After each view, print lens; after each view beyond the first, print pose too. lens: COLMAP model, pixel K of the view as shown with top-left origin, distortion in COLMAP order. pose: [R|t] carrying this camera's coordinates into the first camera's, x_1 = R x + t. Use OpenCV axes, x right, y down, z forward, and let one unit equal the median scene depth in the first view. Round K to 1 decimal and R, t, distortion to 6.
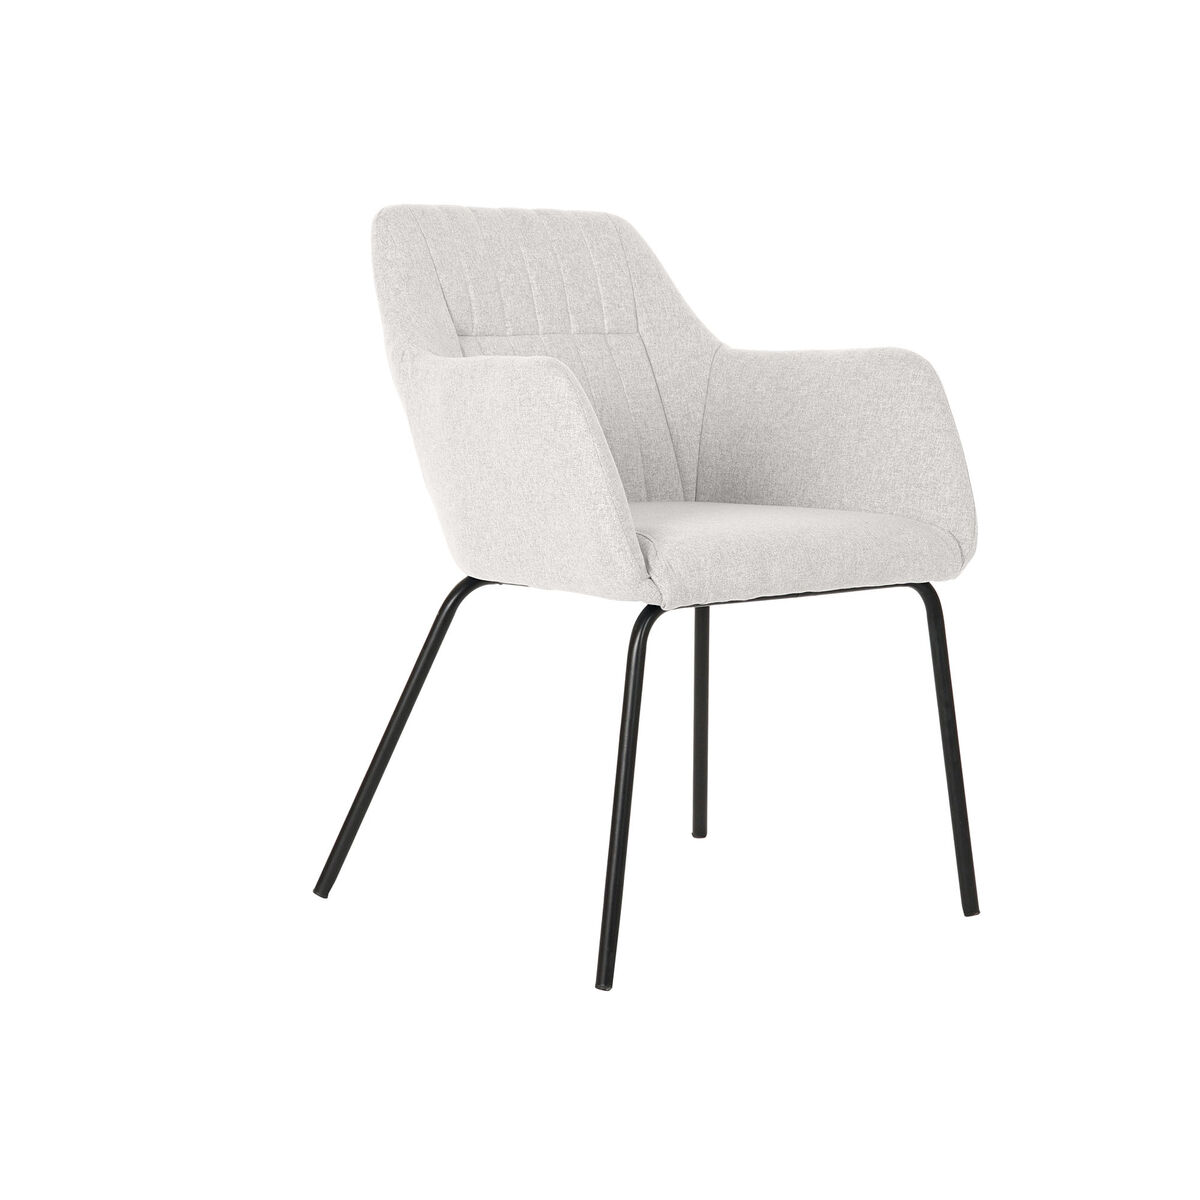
lens RADIAL K [[3095.7, 0, 600.0], [0, 3095.7, 600.0], [0, 0, 1]] dist [0.341466, 0.141894]
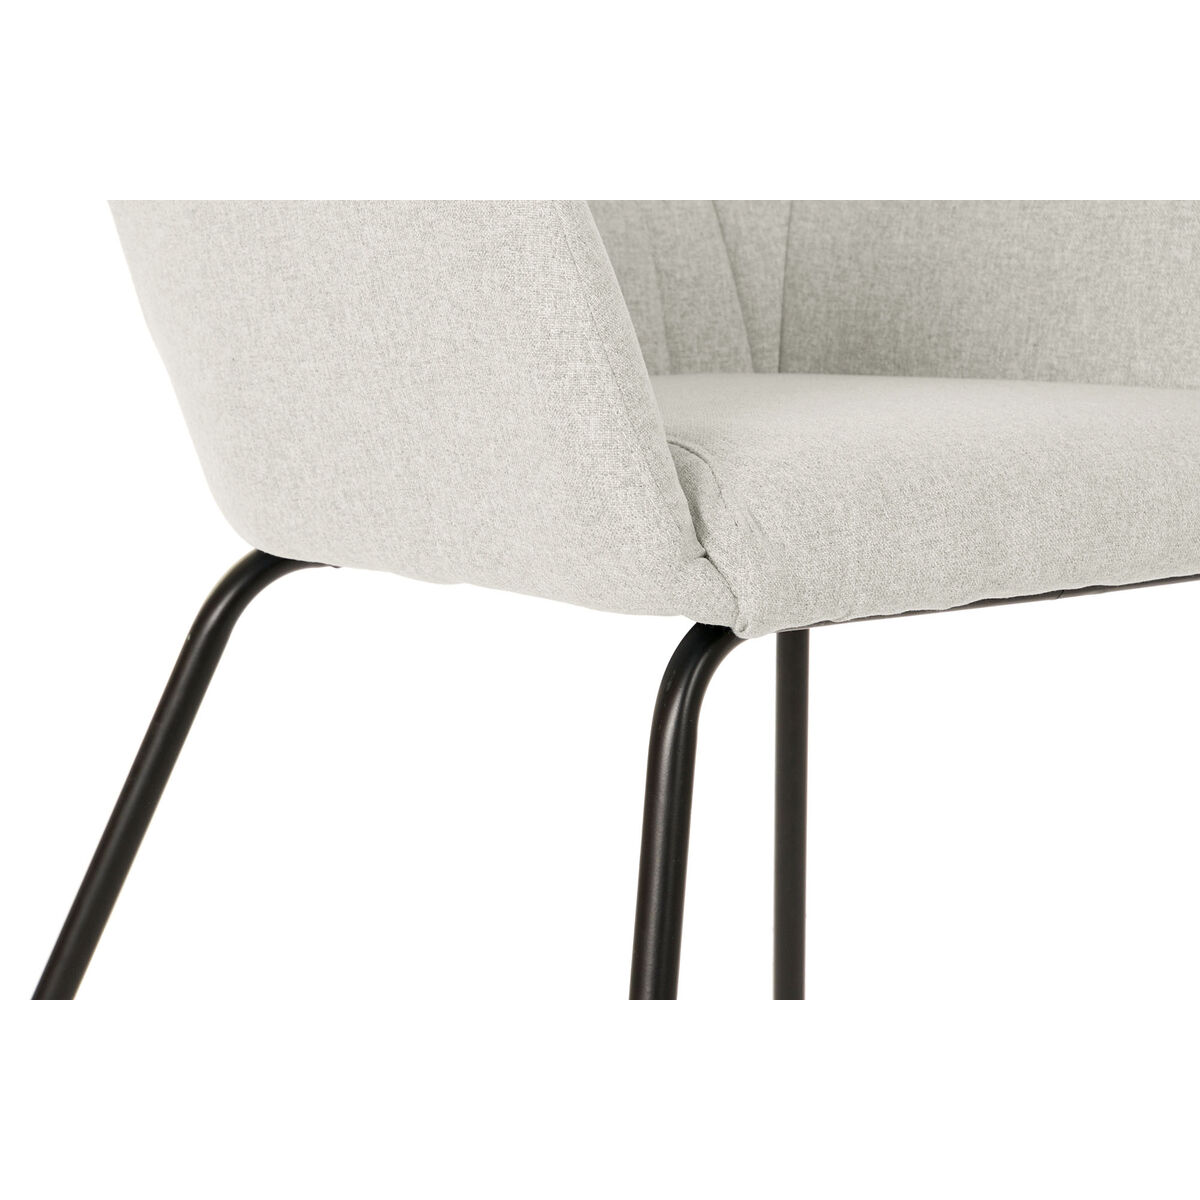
lens RADIAL K [[3772.3, 0, 600.0], [0, 3772.3, 600.0], [0, 0, 1]] dist [0.725468, -0.227743]
pose [[0.999820, -0.006571, 0.017776, -0.004853], [0.006381, 0.999922, 0.010712, -0.006214], [-0.017845, -0.010596, 0.999785, 0.496738]]
